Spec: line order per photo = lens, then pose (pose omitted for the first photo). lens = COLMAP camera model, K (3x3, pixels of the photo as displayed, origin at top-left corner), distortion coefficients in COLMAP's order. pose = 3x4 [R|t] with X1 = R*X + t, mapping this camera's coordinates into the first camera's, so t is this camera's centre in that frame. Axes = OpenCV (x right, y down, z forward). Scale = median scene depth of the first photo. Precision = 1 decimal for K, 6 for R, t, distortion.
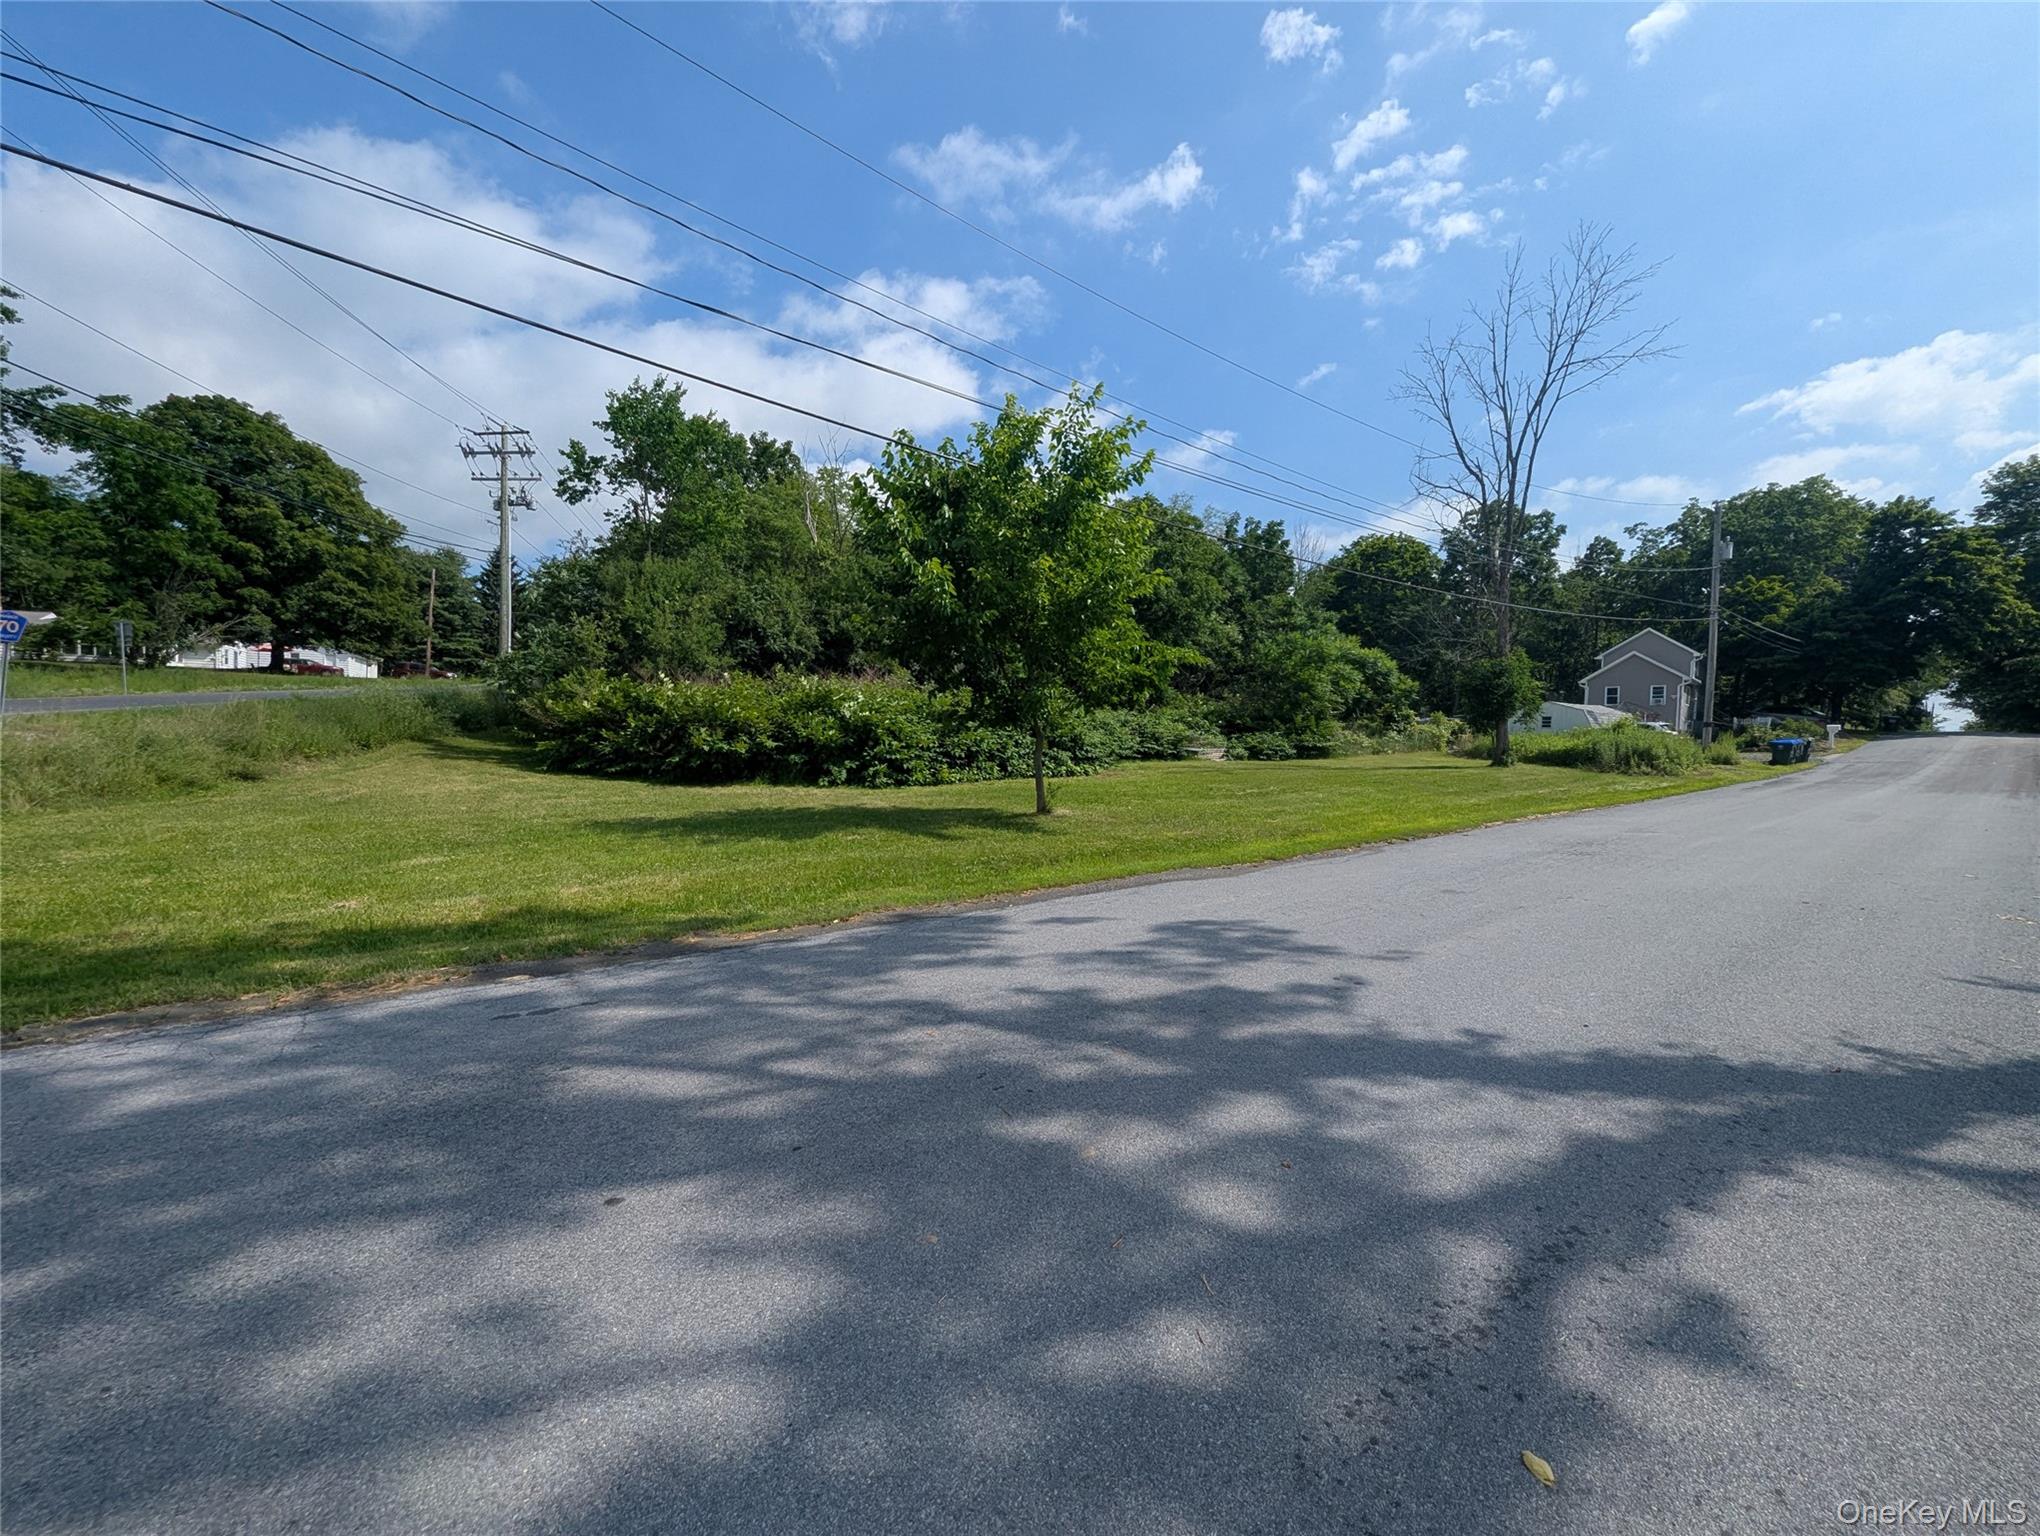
lens RADIAL K [[860.4, 0, 993.6], [0, 860.4, 776.2], [0, 0, 1]] dist [0.000092, -0.000202]
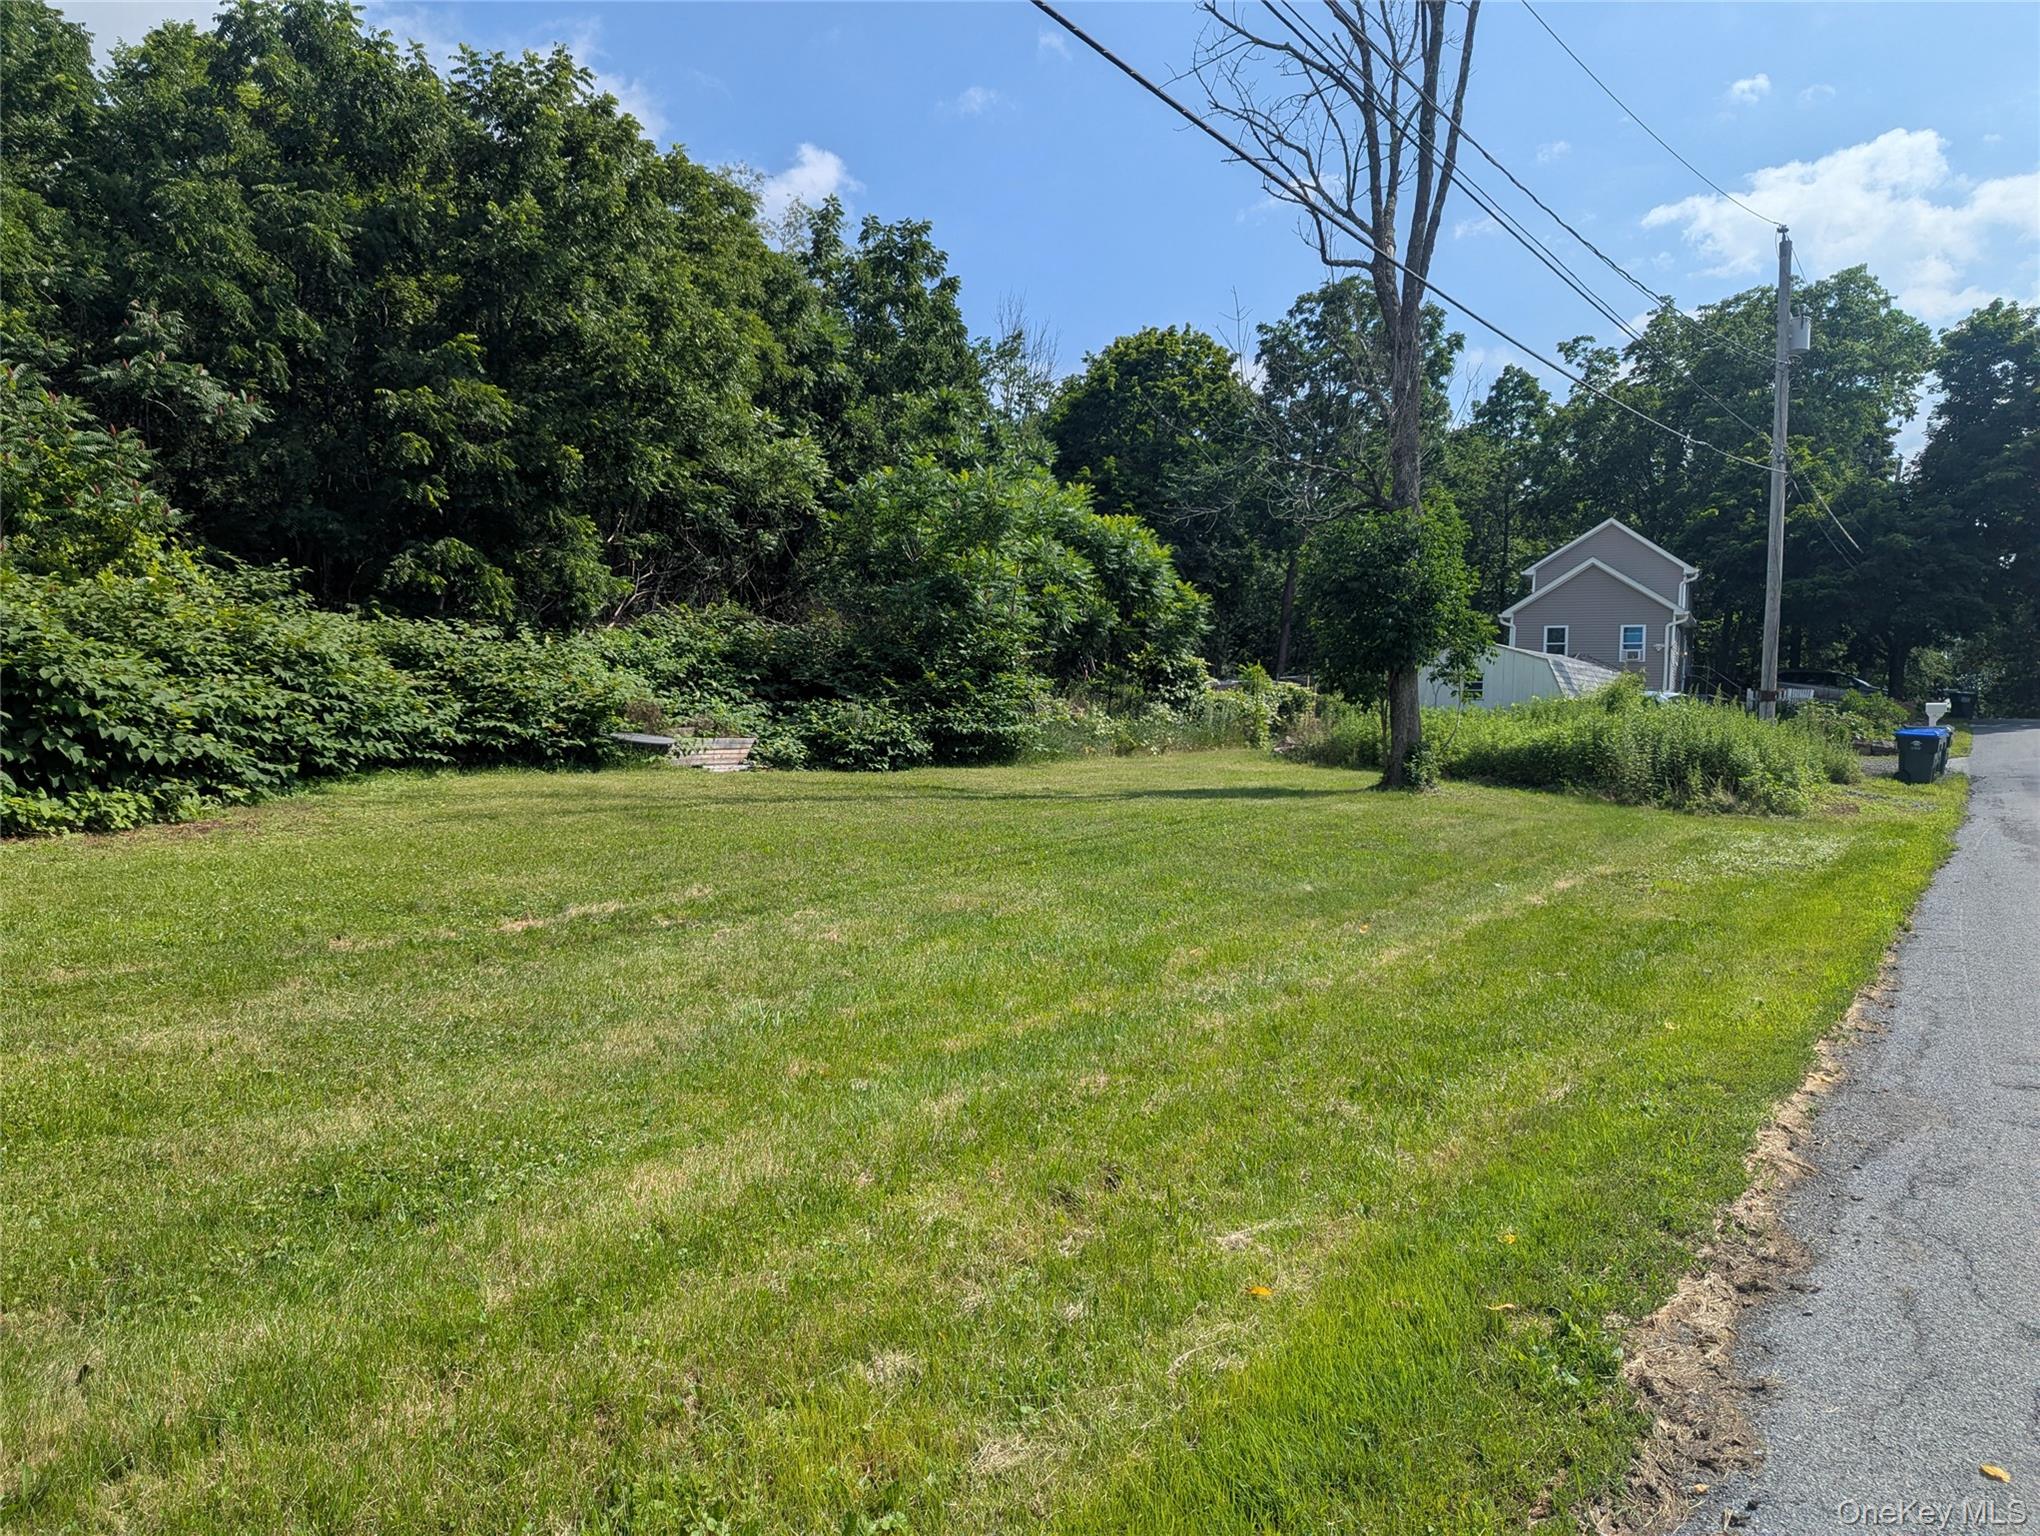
lens RADIAL K [[1440.8, 0, 1006.7], [0, 1440.8, 781.7], [0, 0, 1]] dist [0.063340, -0.051513]
pose [[0.951936, -0.000094, 0.306298, 0.151178], [0.000640, 0.999998, -0.001683, -0.009849], [-0.306297, 0.001799, 0.951934, 0.298427]]
